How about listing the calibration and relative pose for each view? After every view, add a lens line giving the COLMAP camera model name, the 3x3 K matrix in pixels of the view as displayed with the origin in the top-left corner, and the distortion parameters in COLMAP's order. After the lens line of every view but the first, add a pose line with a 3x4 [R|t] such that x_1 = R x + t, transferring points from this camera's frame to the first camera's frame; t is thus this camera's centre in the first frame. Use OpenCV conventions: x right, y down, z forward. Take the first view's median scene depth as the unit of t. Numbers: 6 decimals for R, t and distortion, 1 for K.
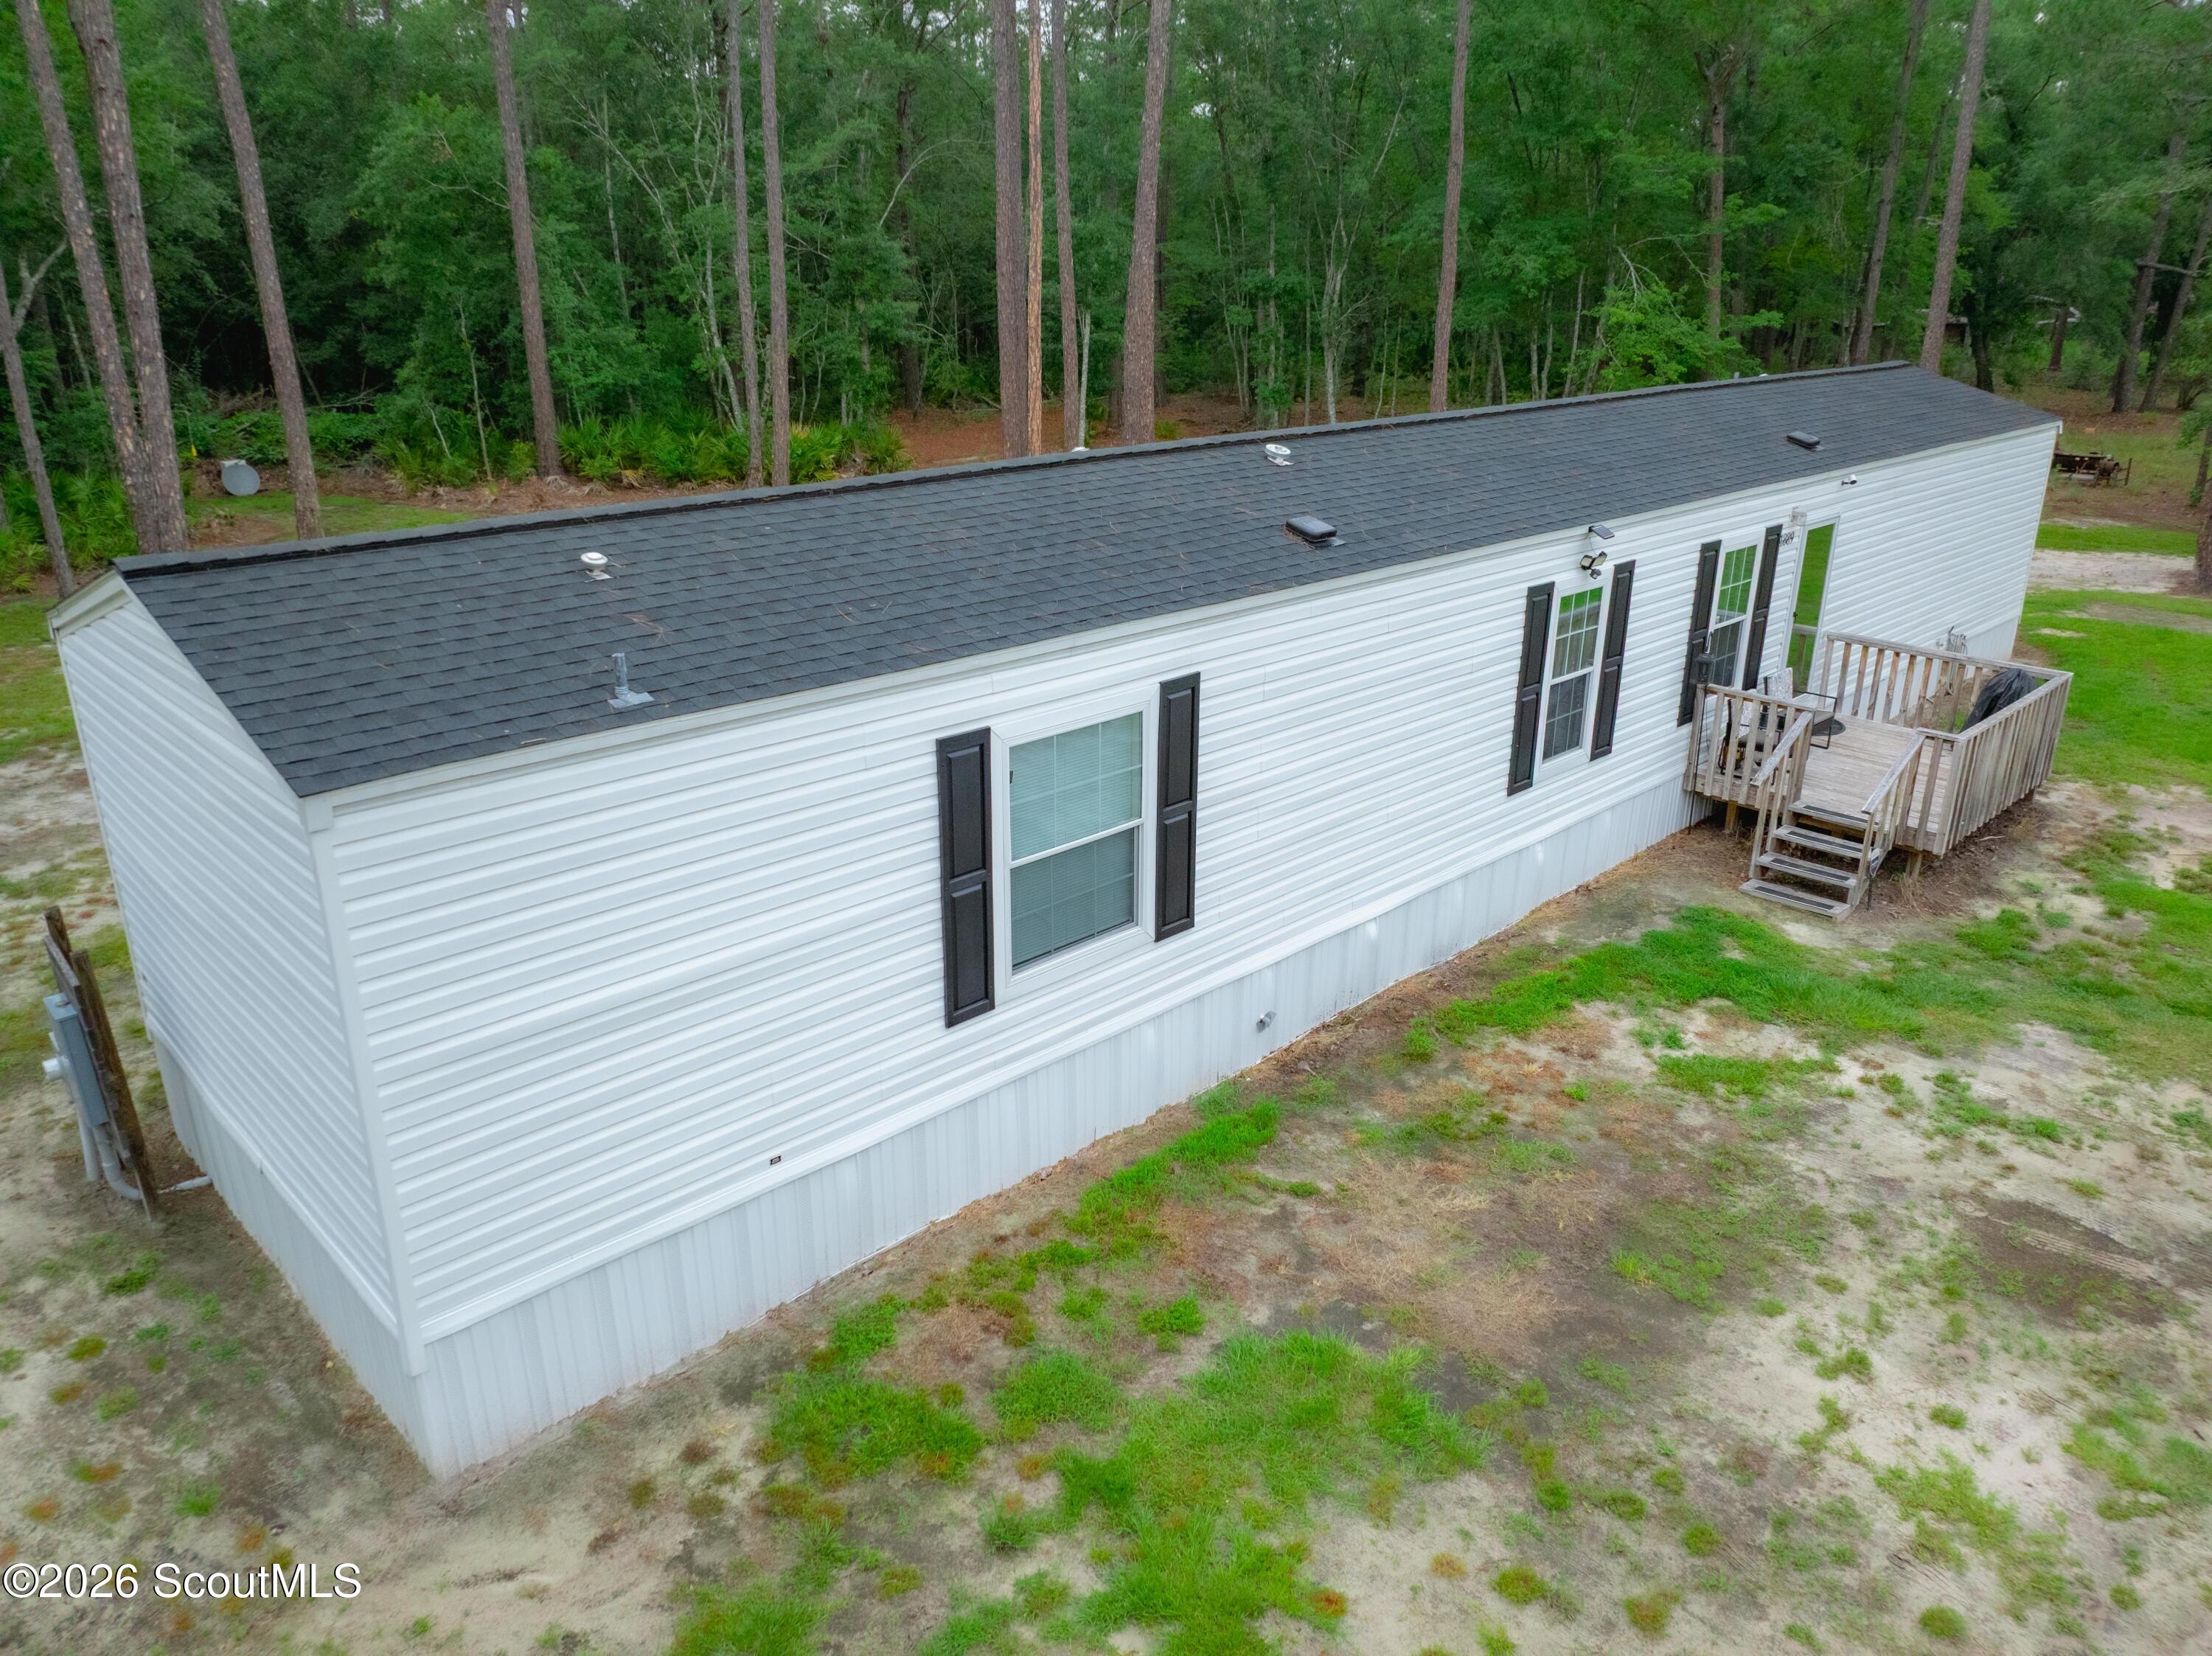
lens RADIAL K [[1561.5, 0, 1095.1], [0, 1561.5, 822.8], [0, 0, 1]] dist [-0.041073, 0.004274]
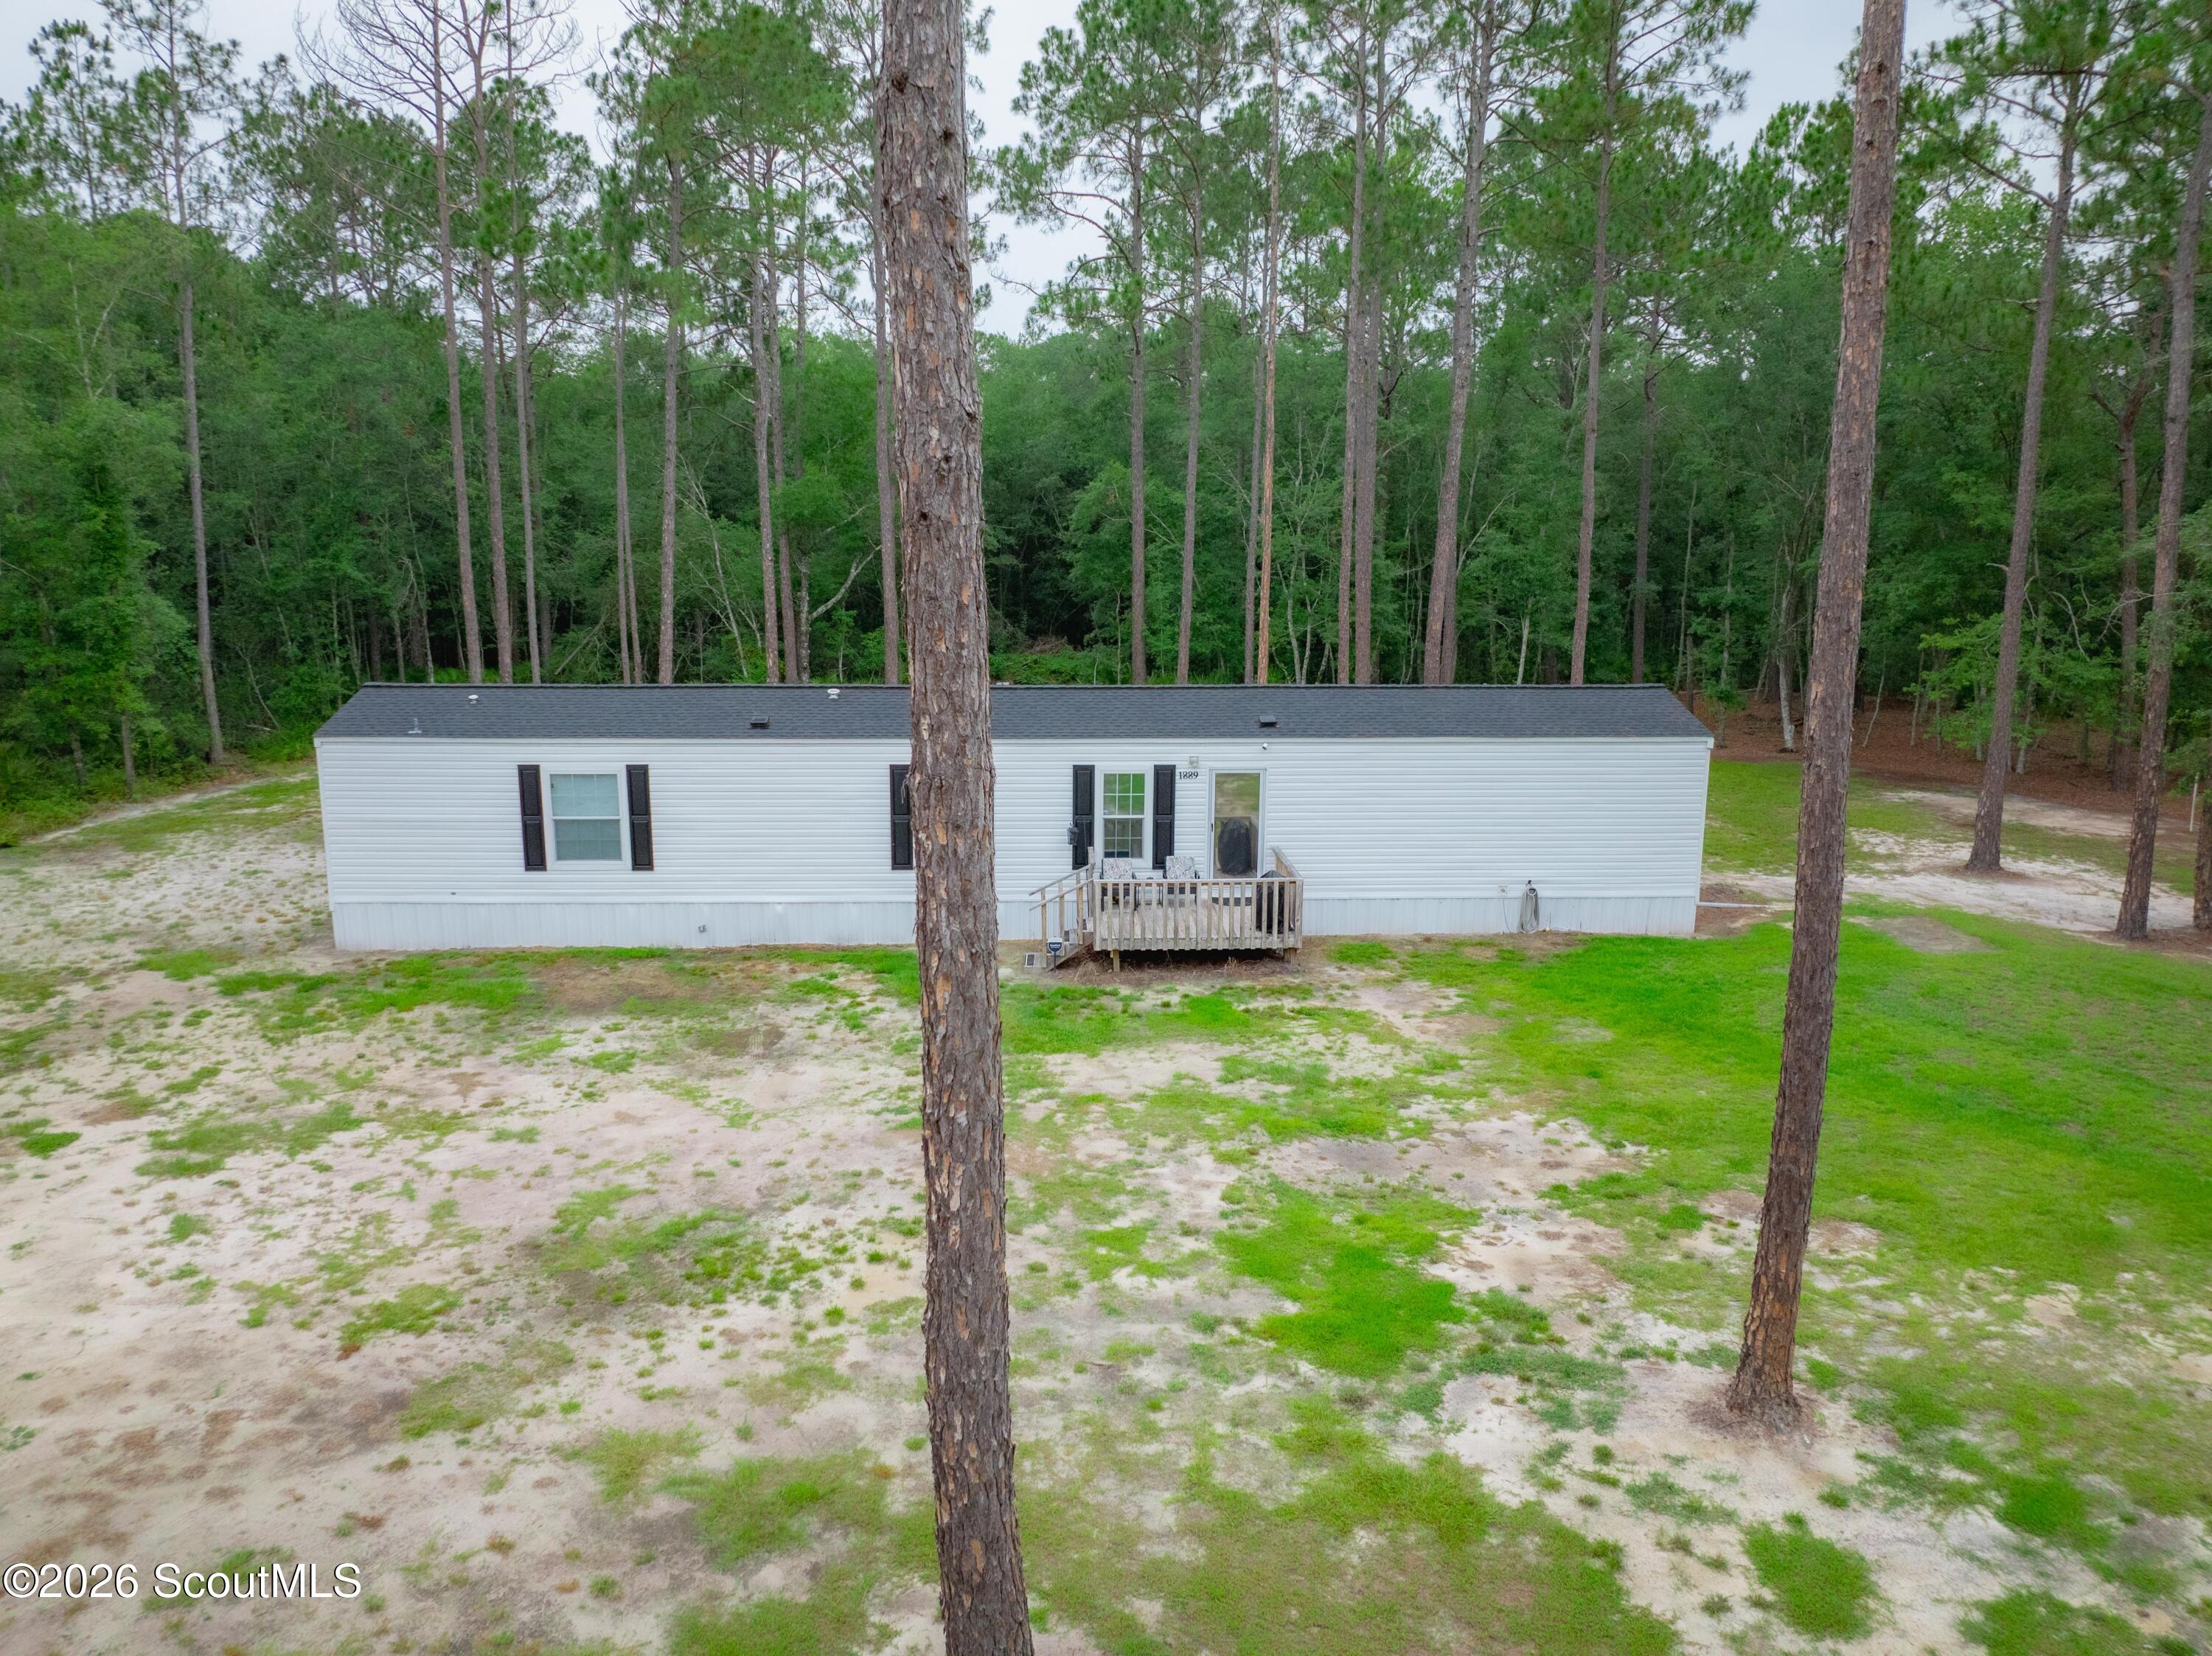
lens RADIAL K [[1561.5, 0, 1098.3], [0, 1561.5, 829.6], [0, 0, 1]] dist [-0.041073, 0.004274]
pose [[0.752122, 0.129846, -0.646106, 1.727713], [-0.231925, 0.969832, -0.075077, 0.020769], [0.616866, 0.206315, 0.759546, -0.351228]]
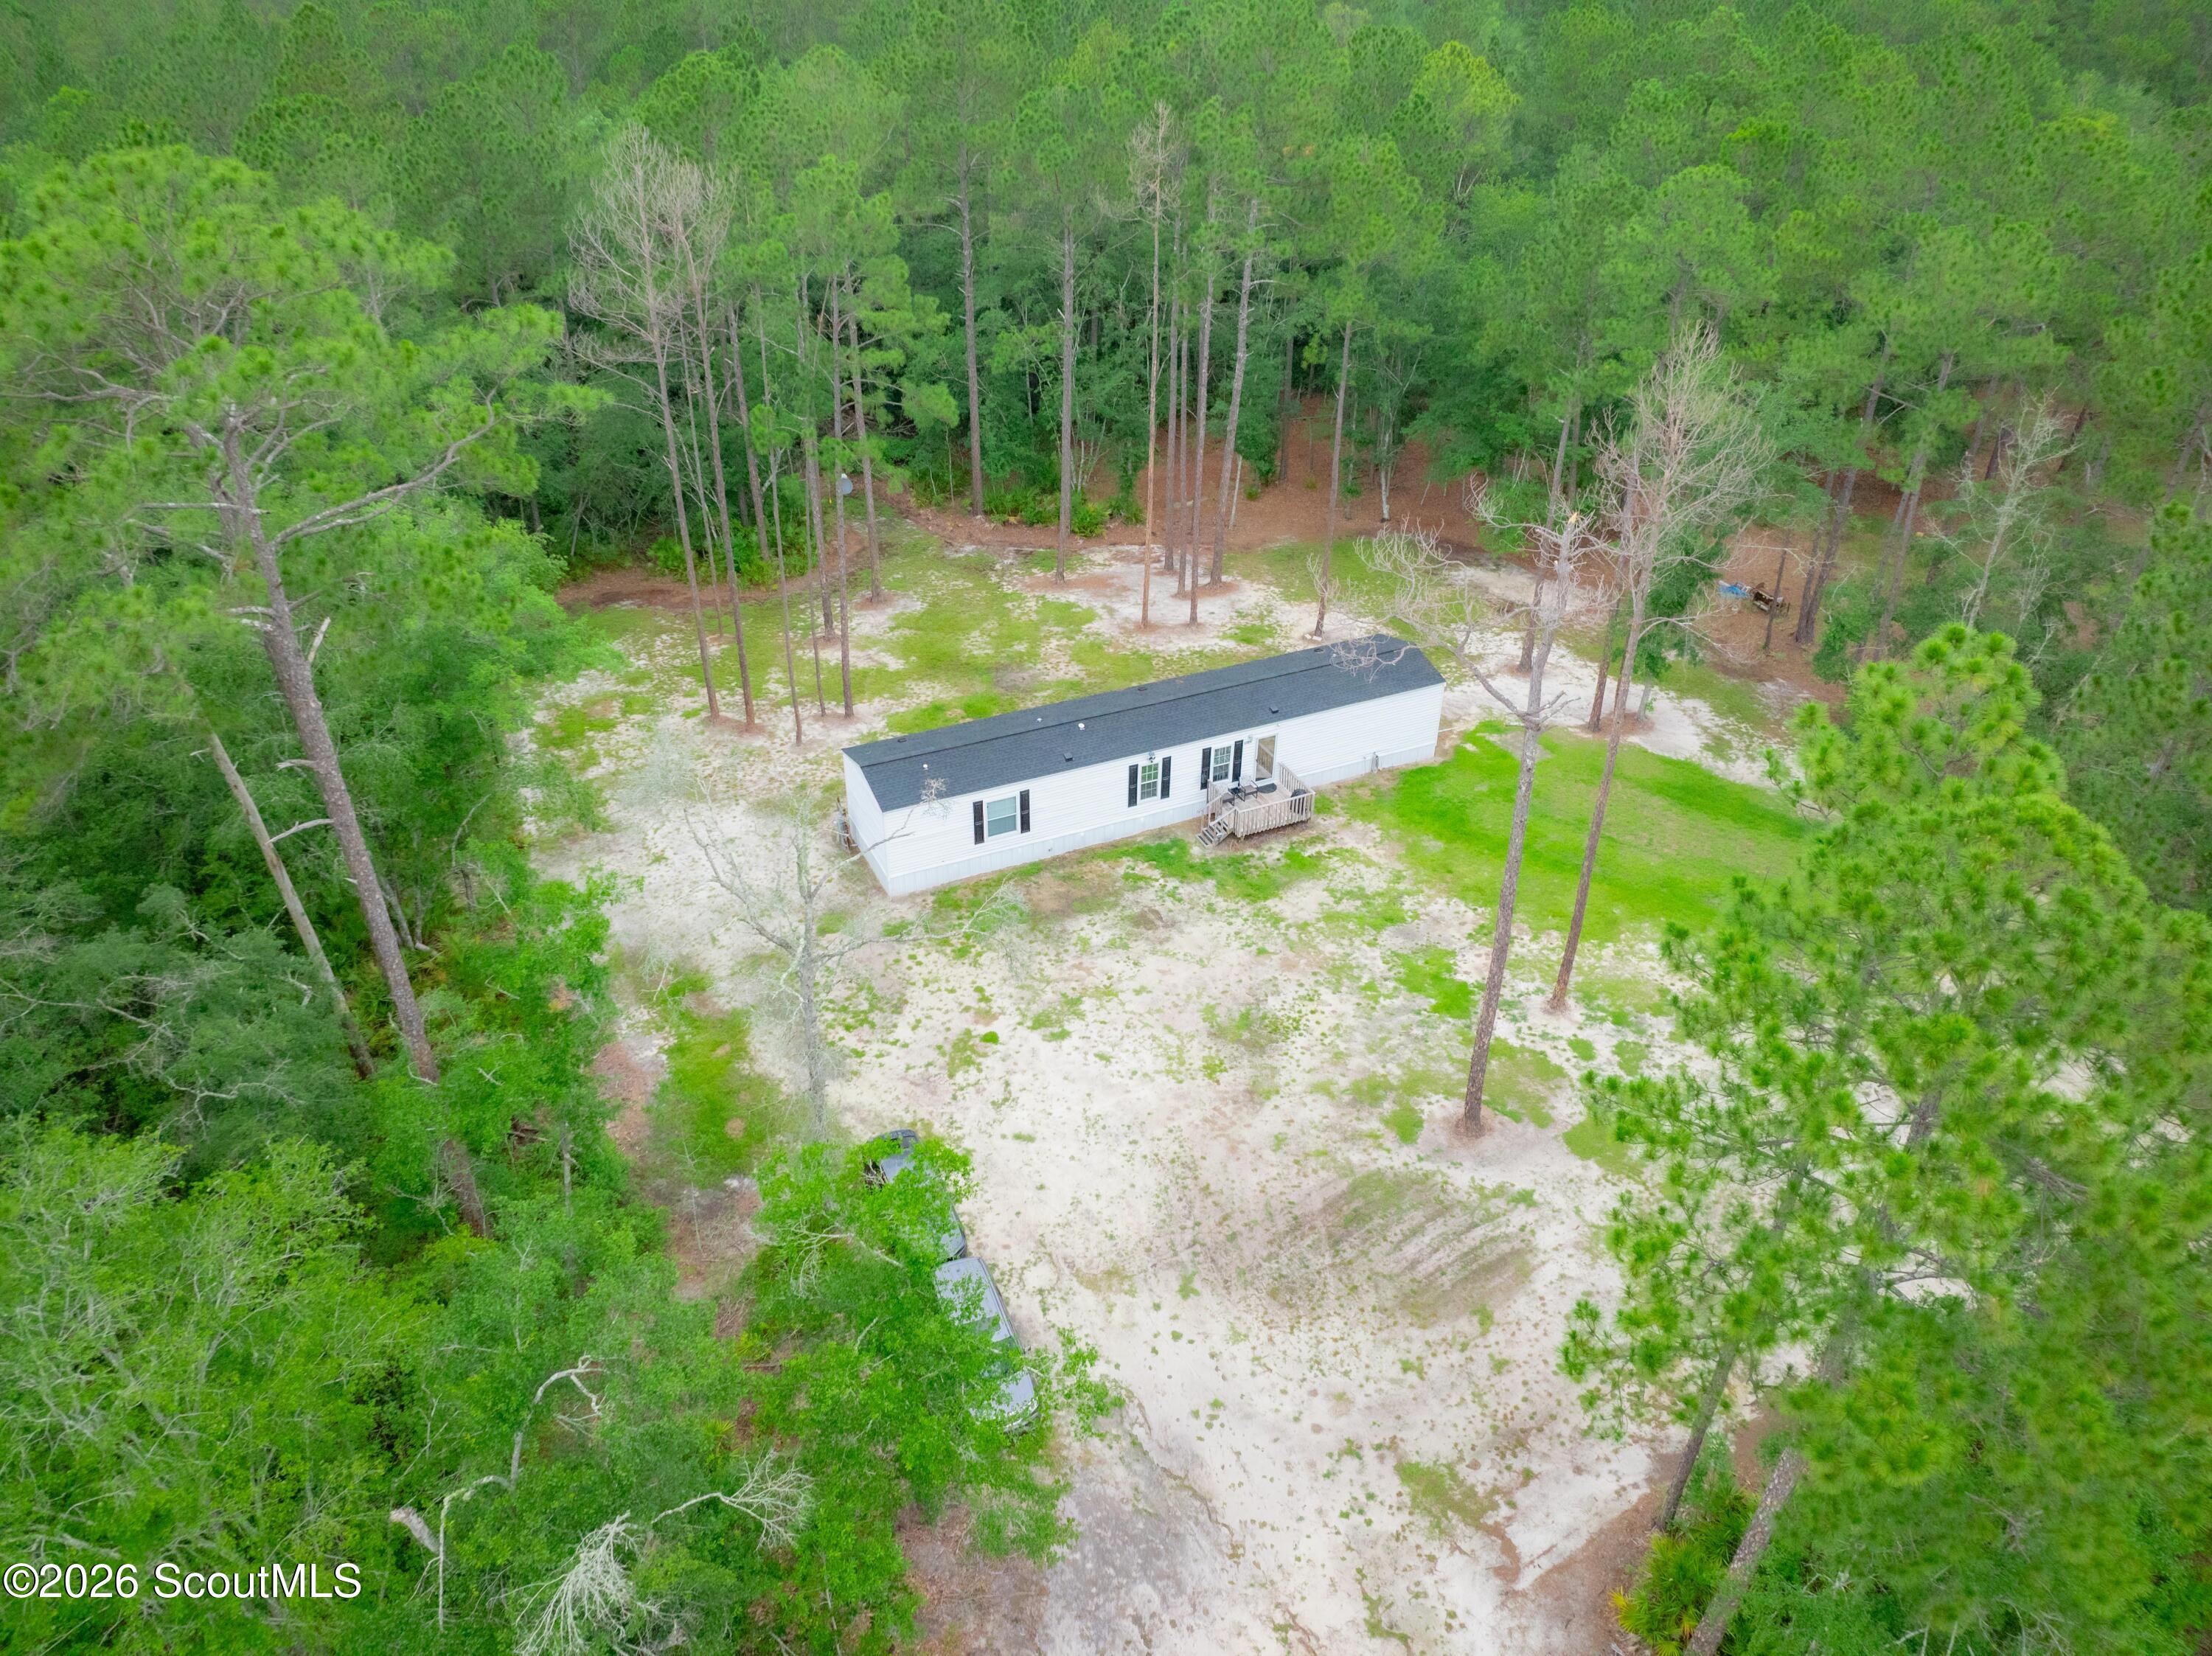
lens RADIAL K [[1561.5, 0, 1091.3], [0, 1561.5, 827.2], [0, 0, 1]] dist [-0.041073, 0.004274]
pose [[0.945837, 0.180013, -0.270163, 1.353076], [-0.116297, 0.964836, 0.235727, -0.978132], [0.303097, -0.191540, 0.933512, -3.111514]]
